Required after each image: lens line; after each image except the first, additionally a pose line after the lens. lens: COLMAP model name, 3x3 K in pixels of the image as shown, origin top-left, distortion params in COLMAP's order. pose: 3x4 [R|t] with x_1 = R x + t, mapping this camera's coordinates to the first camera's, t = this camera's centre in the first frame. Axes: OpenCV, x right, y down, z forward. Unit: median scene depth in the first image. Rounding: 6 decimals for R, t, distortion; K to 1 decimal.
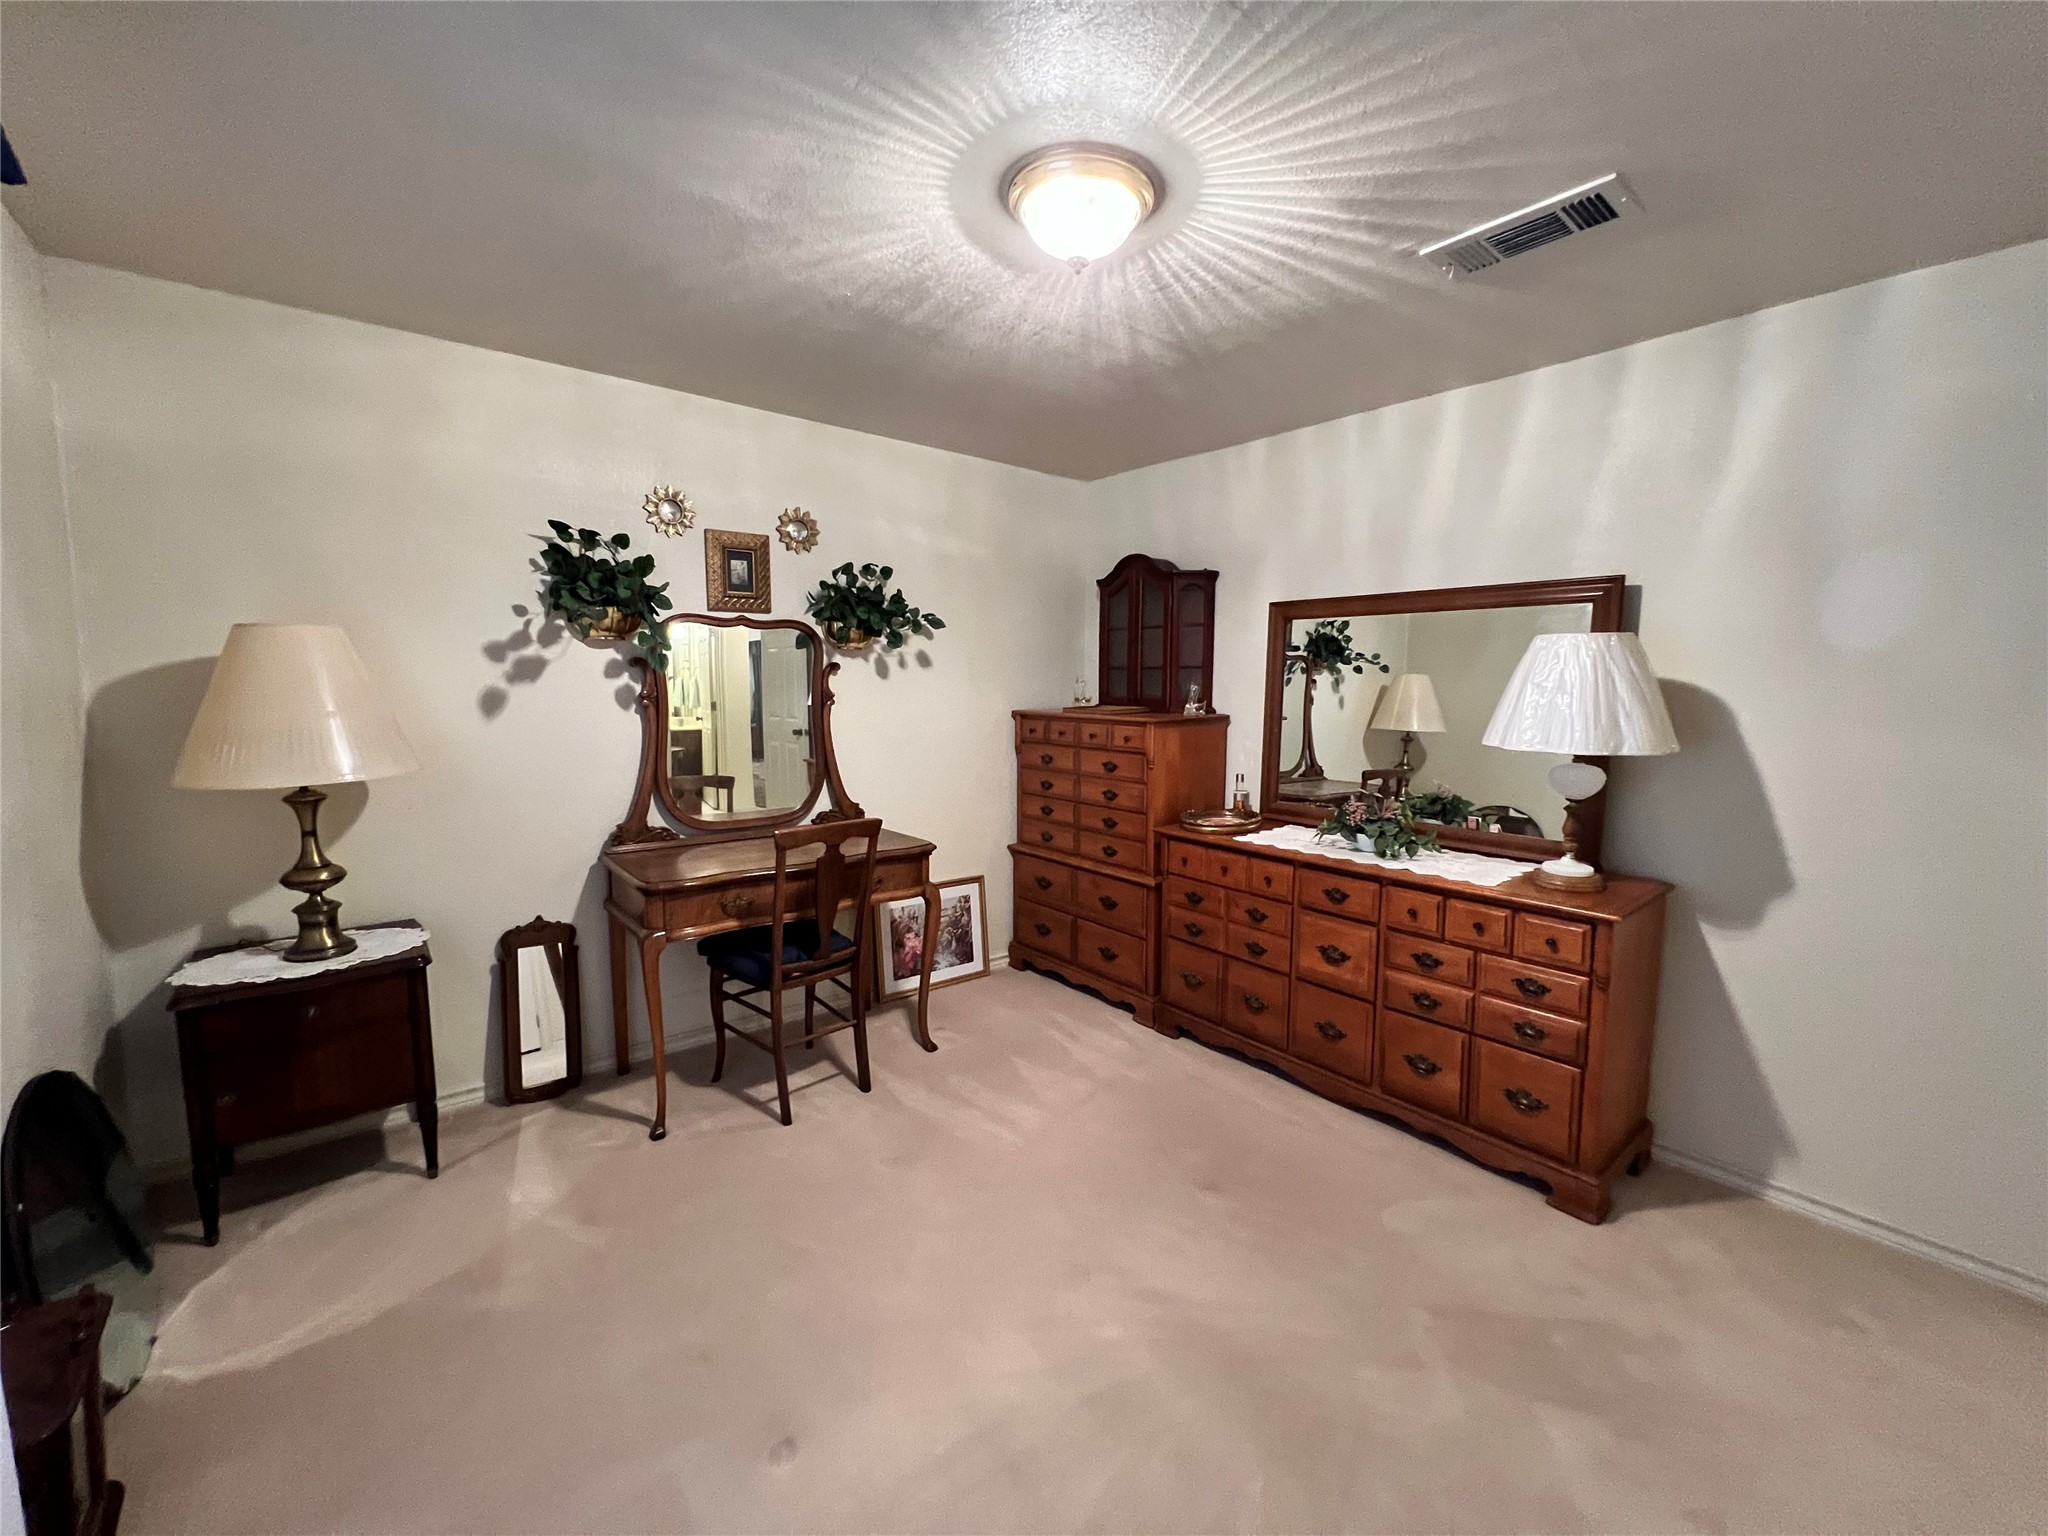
lens RADIAL K [[824.4, 0, 1020.6], [0, 824.4, 765.6], [0, 0, 1]] dist [-0.000275, 0.000086]
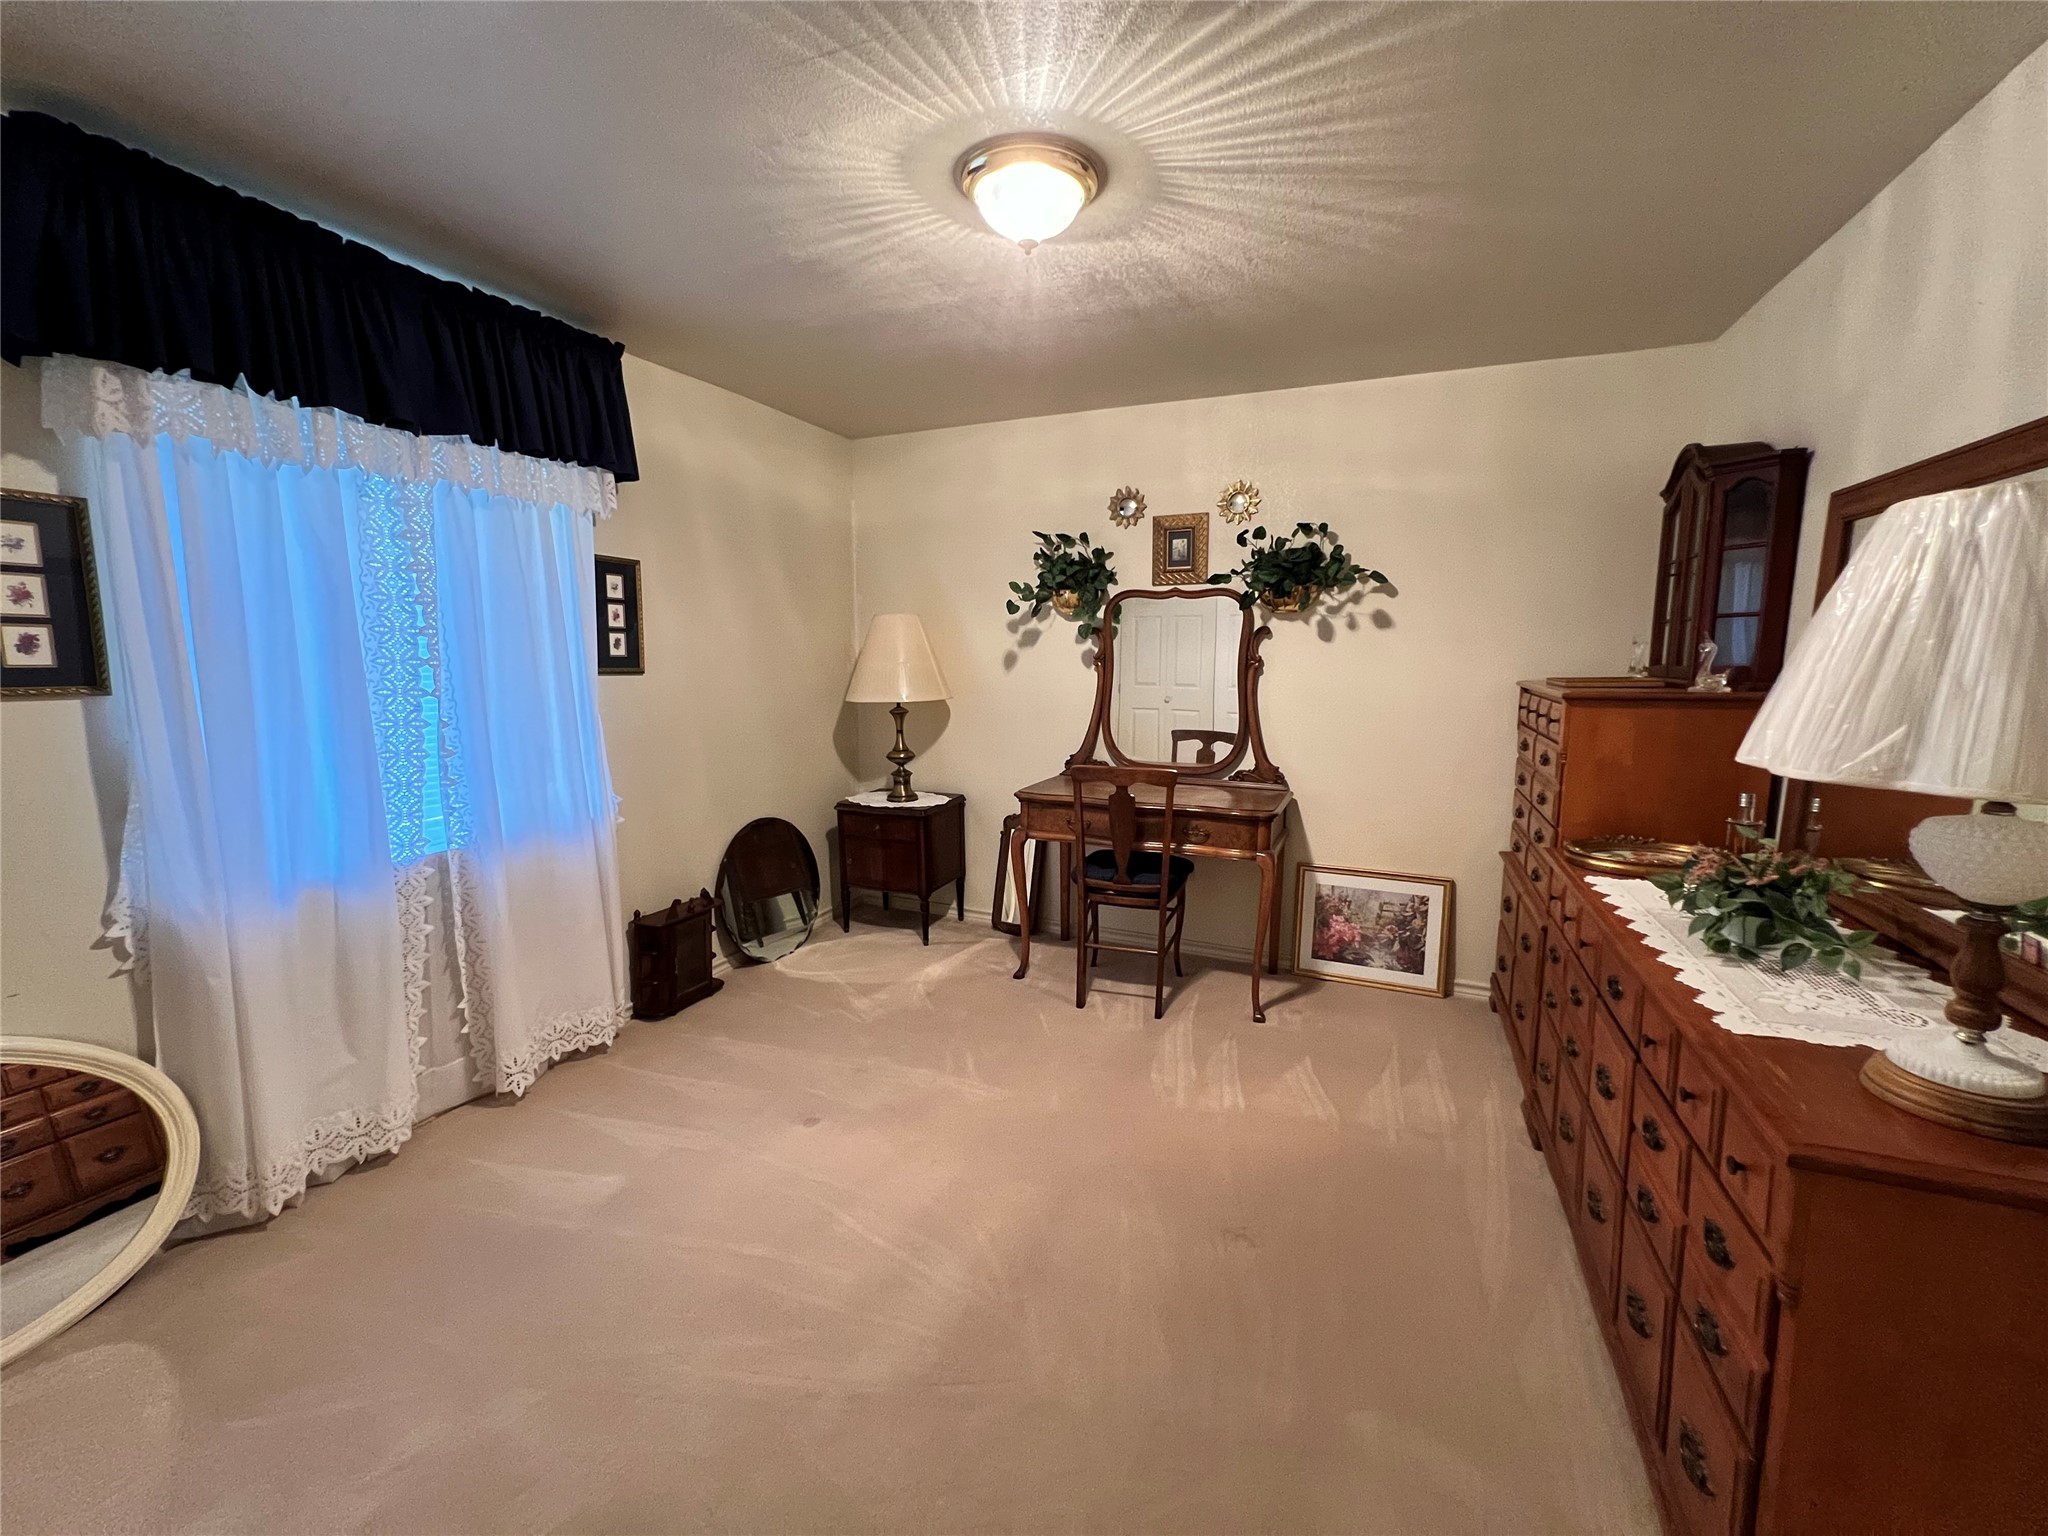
lens RADIAL K [[824.4, 0, 1020.6], [0, 824.4, 765.6], [0, 0, 1]] dist [-0.000275, 0.000086]
pose [[0.454698, 0.117006, -0.882926, 0.643780], [-0.090460, 0.992274, 0.084910, -0.015318], [0.886040, 0.041261, 0.461770, 0.308577]]
